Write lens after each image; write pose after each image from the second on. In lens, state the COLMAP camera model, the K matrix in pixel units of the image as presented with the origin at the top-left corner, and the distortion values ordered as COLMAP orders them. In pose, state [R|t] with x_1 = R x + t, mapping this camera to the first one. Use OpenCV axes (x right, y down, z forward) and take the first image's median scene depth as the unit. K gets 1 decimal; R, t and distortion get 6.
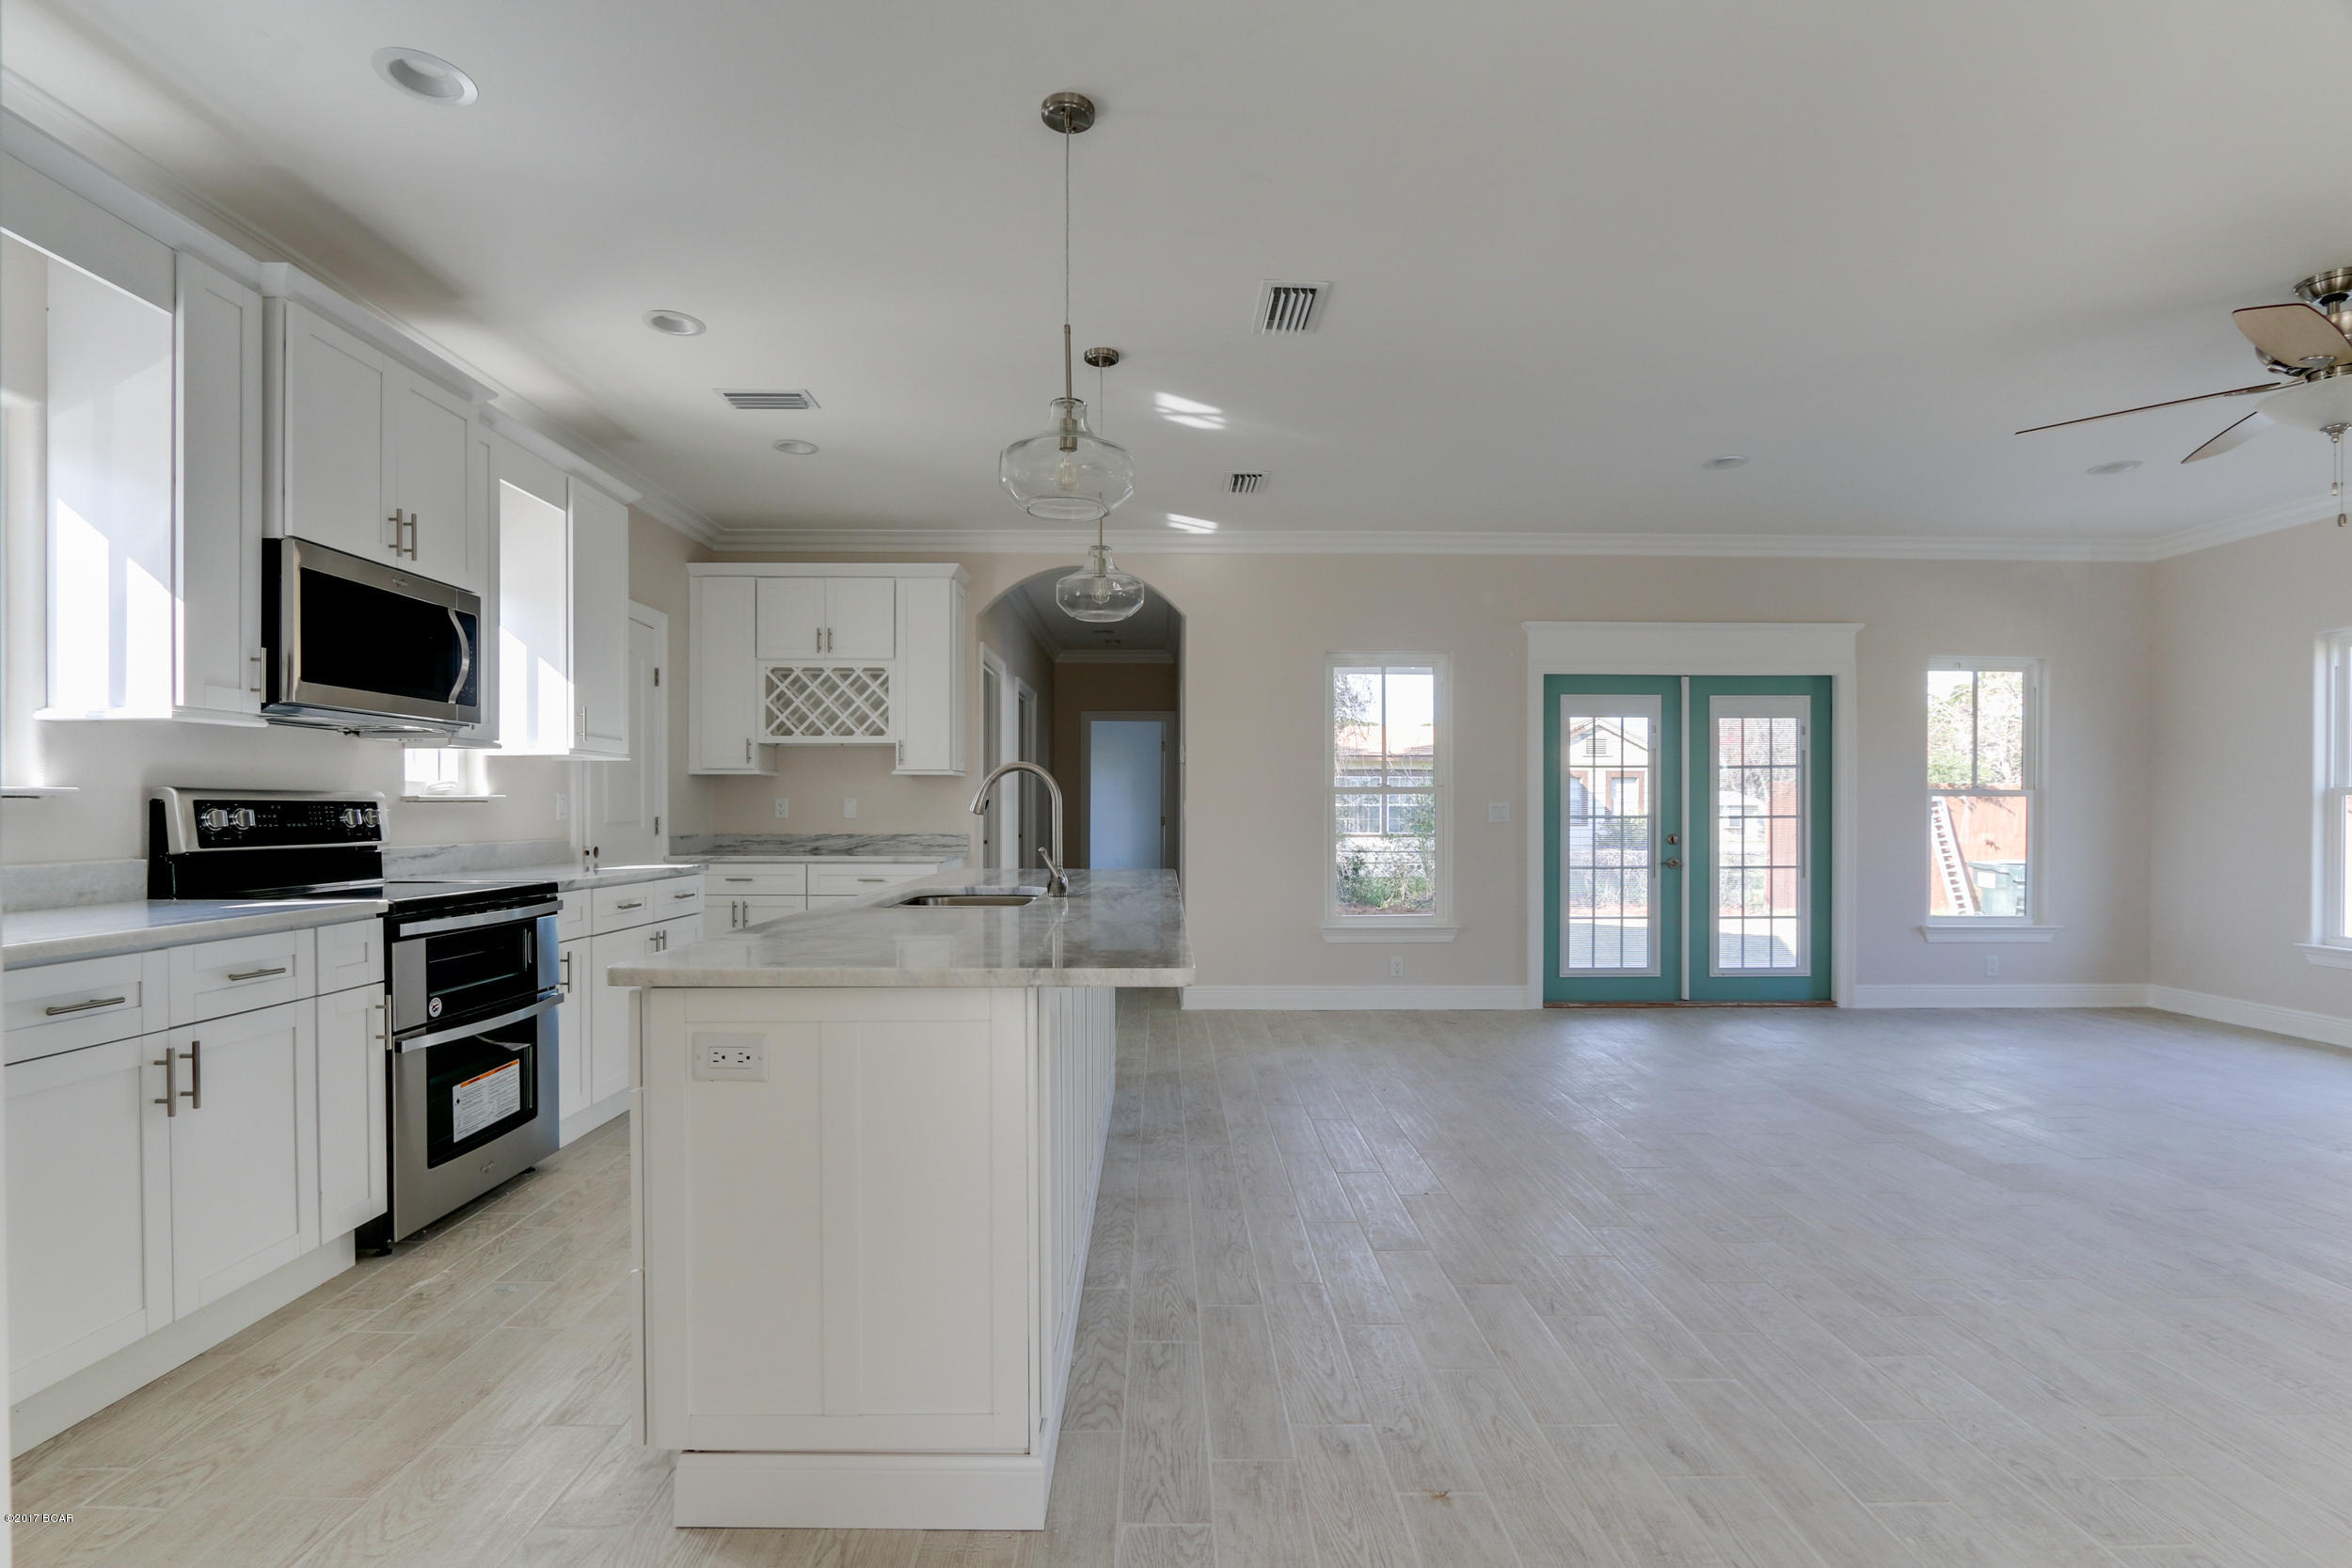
lens RADIAL K [[1087.3, 0, 1170.0], [0, 1087.3, 798.3], [0, 0, 1]] dist [-0.014279, 0.000090]
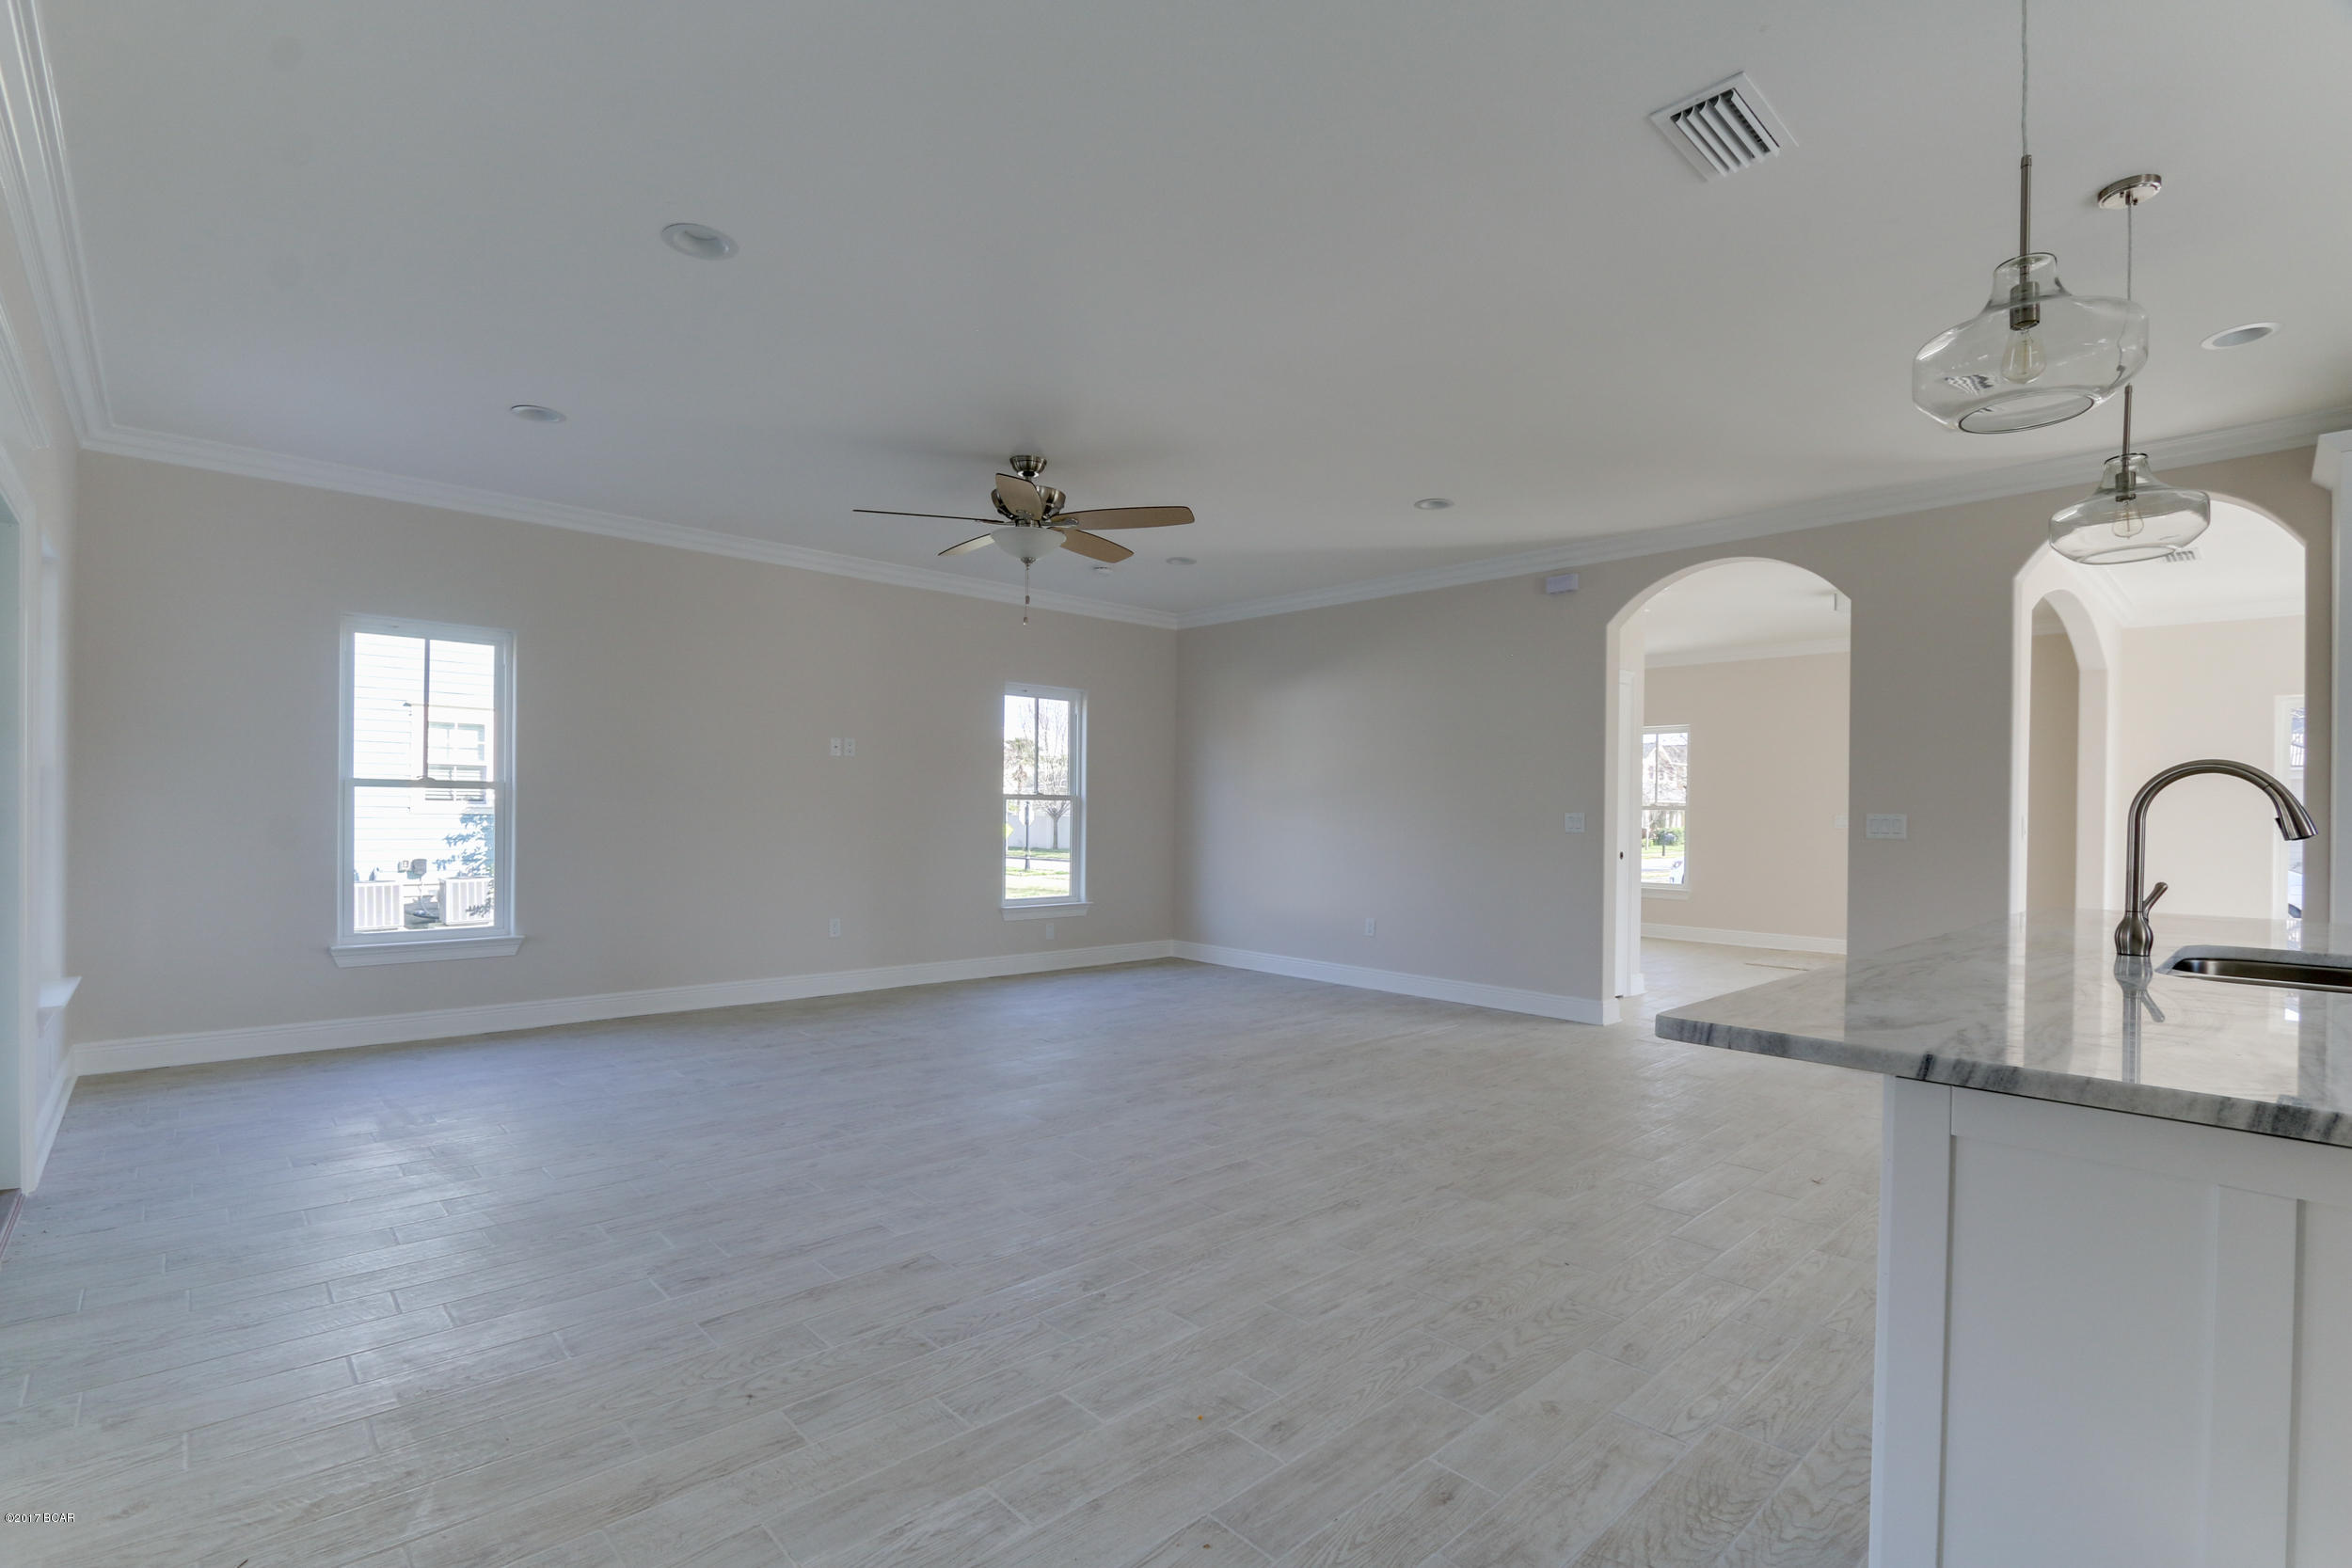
lens RADIAL K [[1087.3, 0, 1171.0], [0, 1087.3, 806.5], [0, 0, 1]] dist [-0.014279, 0.000090]
pose [[-0.669629, -0.007699, 0.742656, -0.170358], [-0.017579, 0.999830, -0.005485, 0.006207], [-0.742488, -0.016728, -0.669651, 1.612754]]
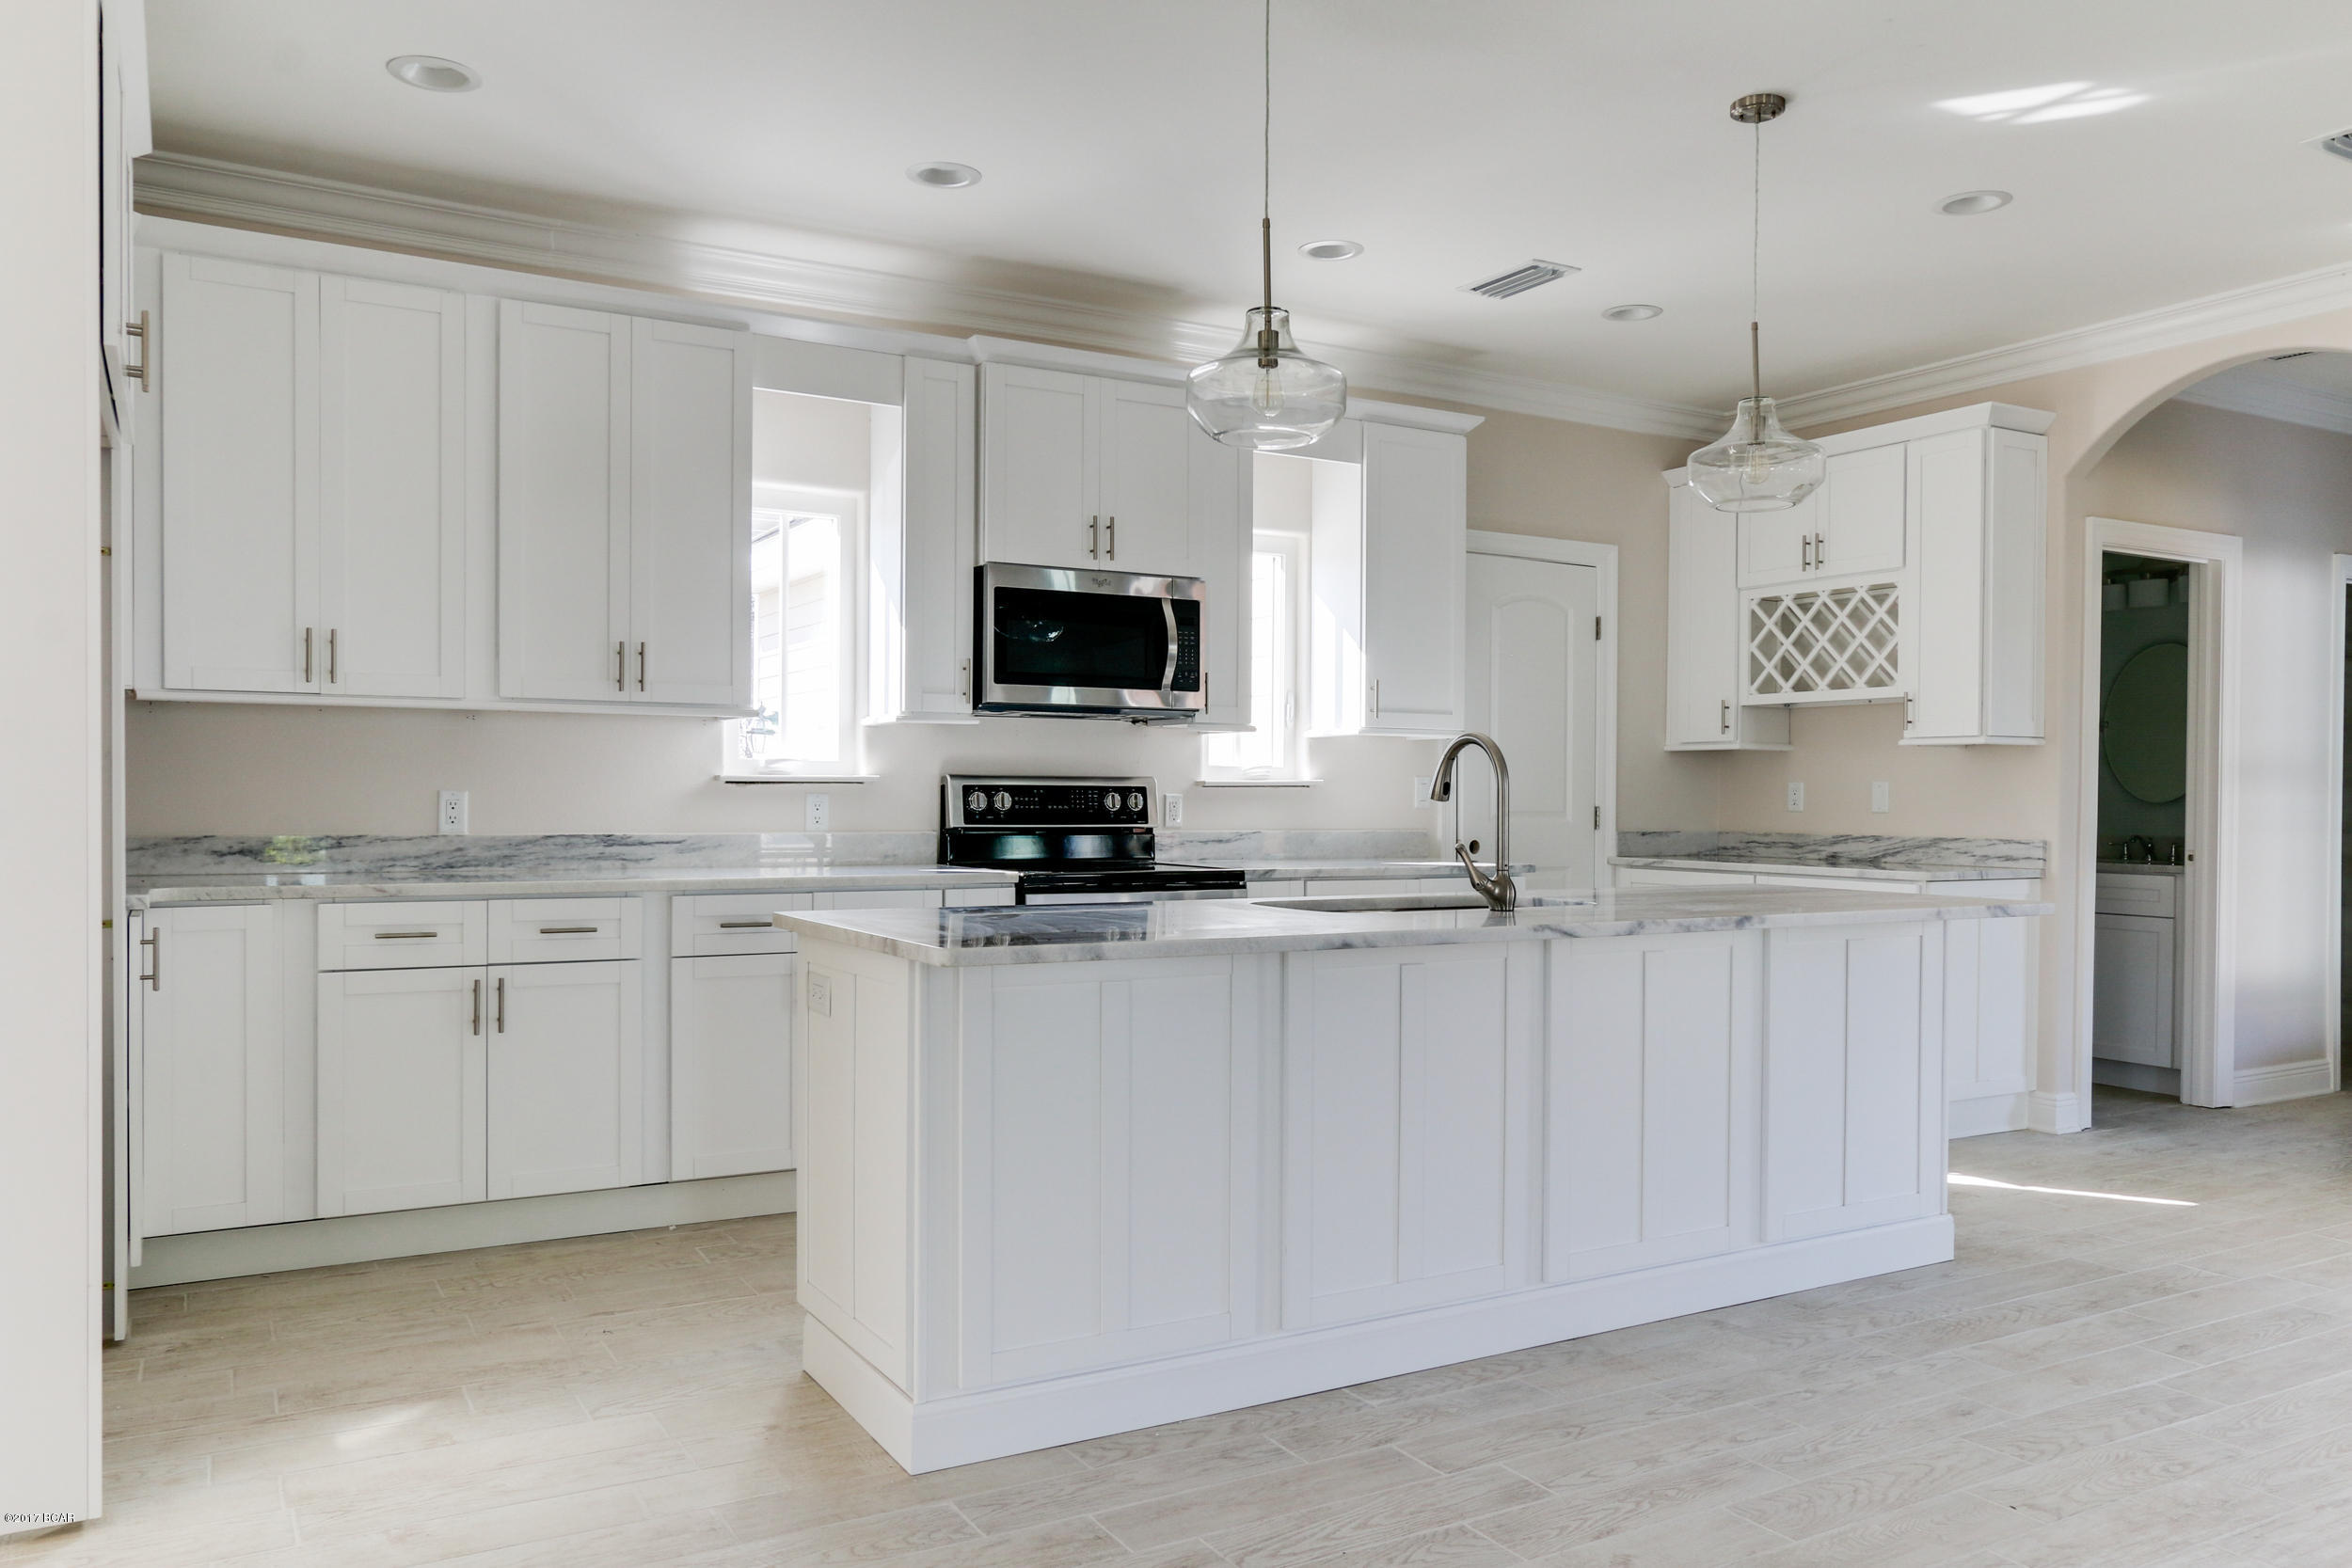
lens RADIAL K [[1706.8, 0, 1175.0], [0, 1706.8, 786.7], [0, 0, 1]] dist [-0.017510, 0.013658]
pose [[0.487401, -0.001872, -0.873176, 0.684571], [0.002899, 0.999996, -0.000525, 0.003717], [0.873174, -0.002275, 0.487404, 0.196109]]
